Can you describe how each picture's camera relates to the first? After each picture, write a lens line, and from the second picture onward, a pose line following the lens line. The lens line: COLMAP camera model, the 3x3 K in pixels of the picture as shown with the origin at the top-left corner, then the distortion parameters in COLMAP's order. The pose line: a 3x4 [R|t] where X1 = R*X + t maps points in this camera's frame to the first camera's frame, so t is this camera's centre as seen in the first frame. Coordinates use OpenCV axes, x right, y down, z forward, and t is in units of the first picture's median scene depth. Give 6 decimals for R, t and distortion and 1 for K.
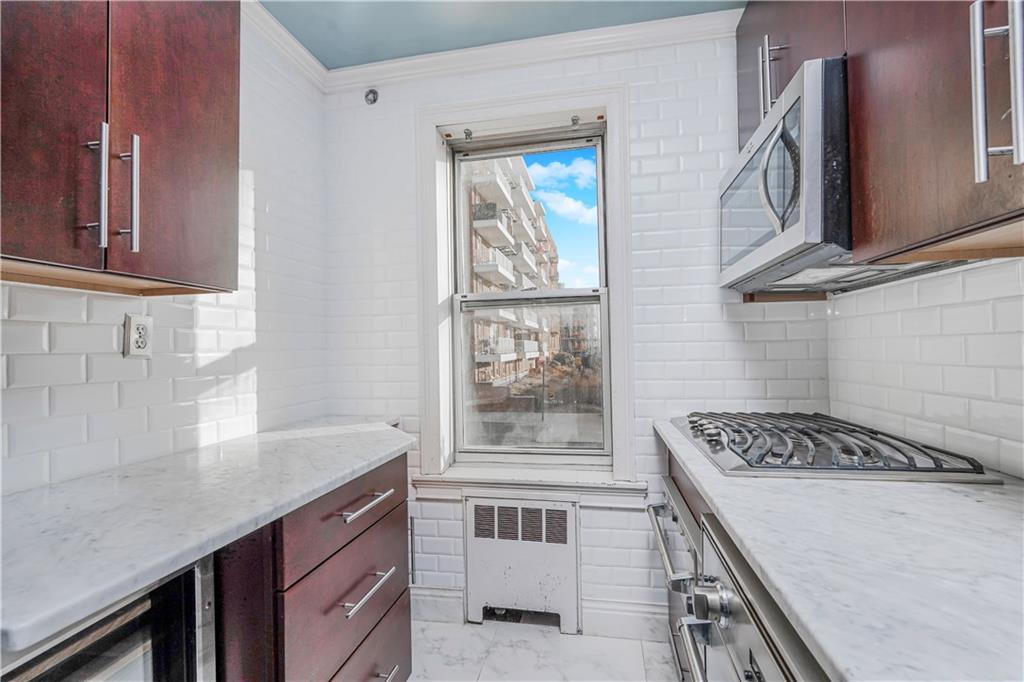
lens RADIAL K [[448.8, 0, 513.4], [0, 448.8, 348.2], [0, 0, 1]] dist [-0.001249, 0.000093]
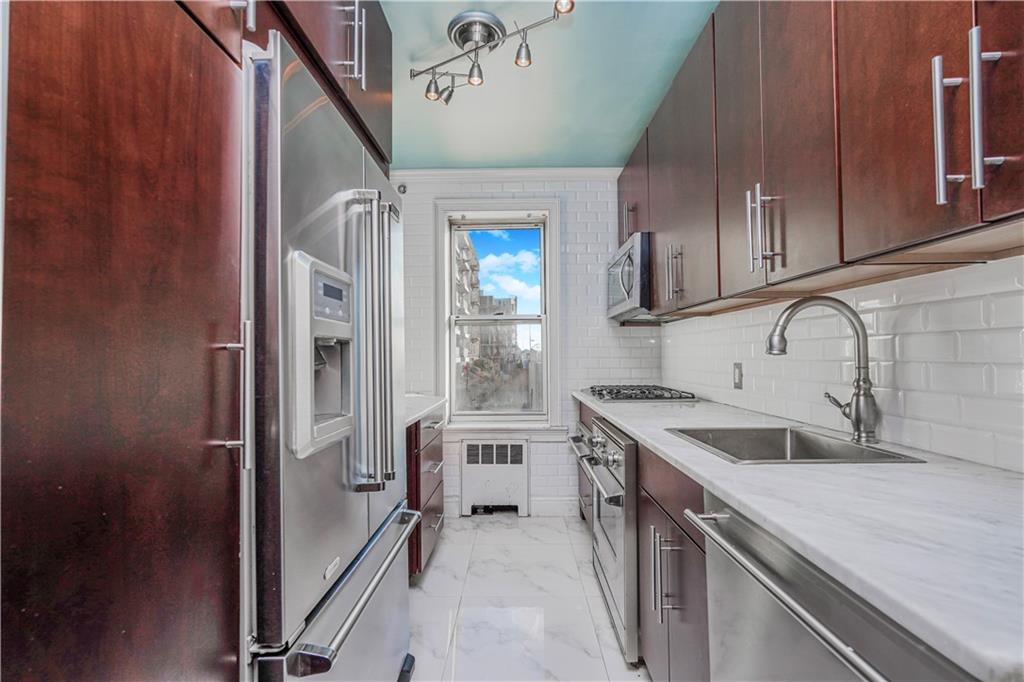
lens RADIAL K [[448.8, 0, 513.4], [0, 448.8, 348.2], [0, 0, 1]] dist [-0.001249, 0.000093]
pose [[0.983316, 0.015448, 0.181248, -0.229255], [-0.012963, 0.999805, -0.014890, 0.018706], [-0.181442, 0.012292, 0.983325, -0.675988]]
